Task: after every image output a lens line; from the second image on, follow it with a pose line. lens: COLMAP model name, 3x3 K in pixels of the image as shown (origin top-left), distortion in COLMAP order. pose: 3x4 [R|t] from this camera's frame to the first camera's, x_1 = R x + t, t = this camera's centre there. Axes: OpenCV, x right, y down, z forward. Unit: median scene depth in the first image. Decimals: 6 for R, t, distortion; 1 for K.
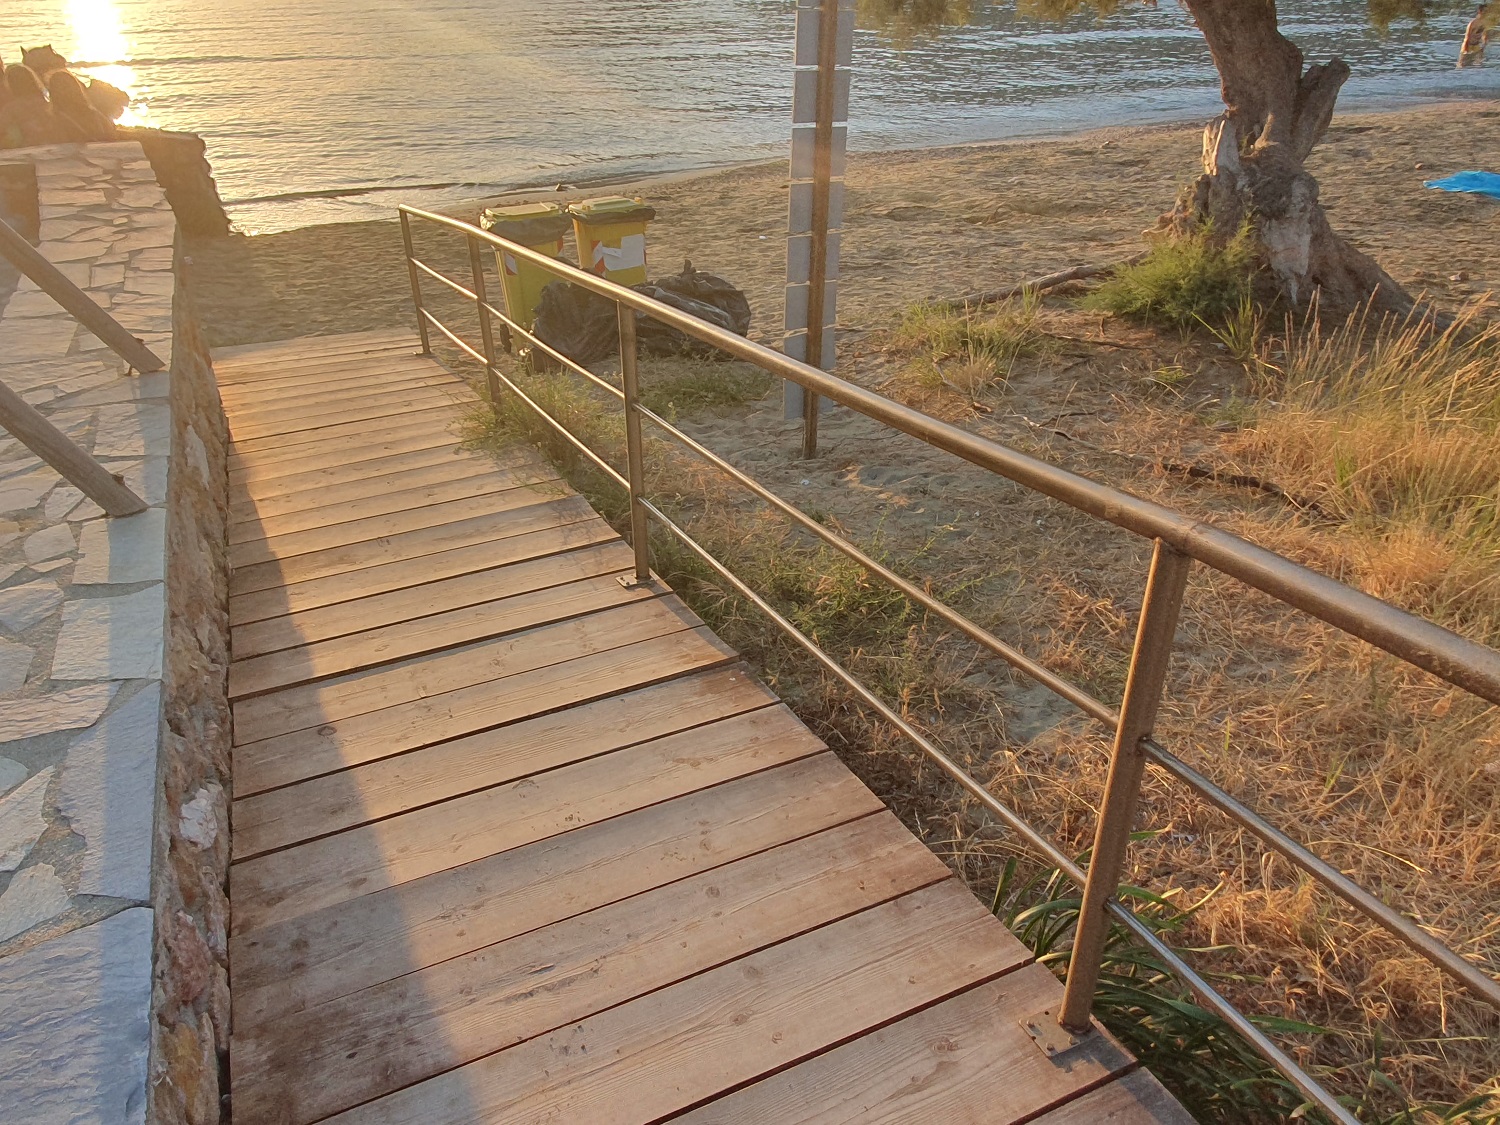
lens RADIAL K [[1061.2, 0, 753.1], [0, 1061.2, 534.2], [0, 0, 1]] dist [0.004349, 0.004128]
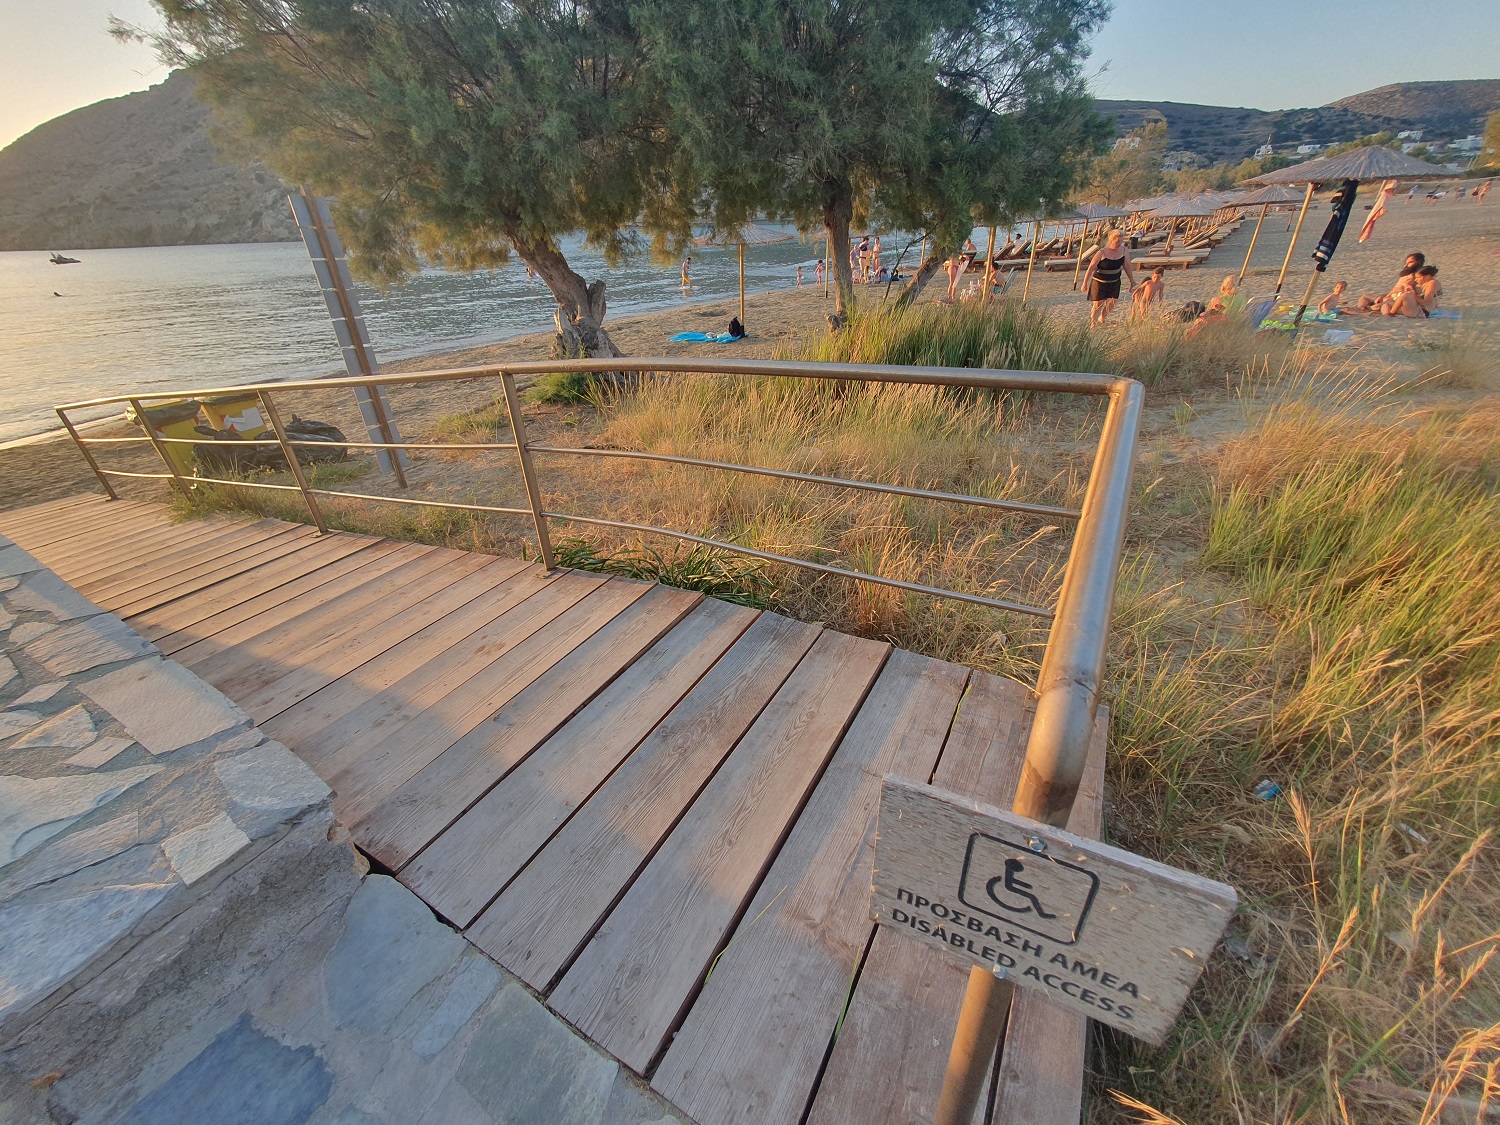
lens RADIAL K [[585.6, 0, 750.0], [0, 585.6, 562.5], [0, 0, 1]] dist [0.000974, 0.000182]
pose [[0.805766, -0.308507, 0.505534, -0.020777], [0.320313, 0.944999, 0.066151, 0.175333], [-0.498137, 0.108627, 0.860267, -0.218296]]
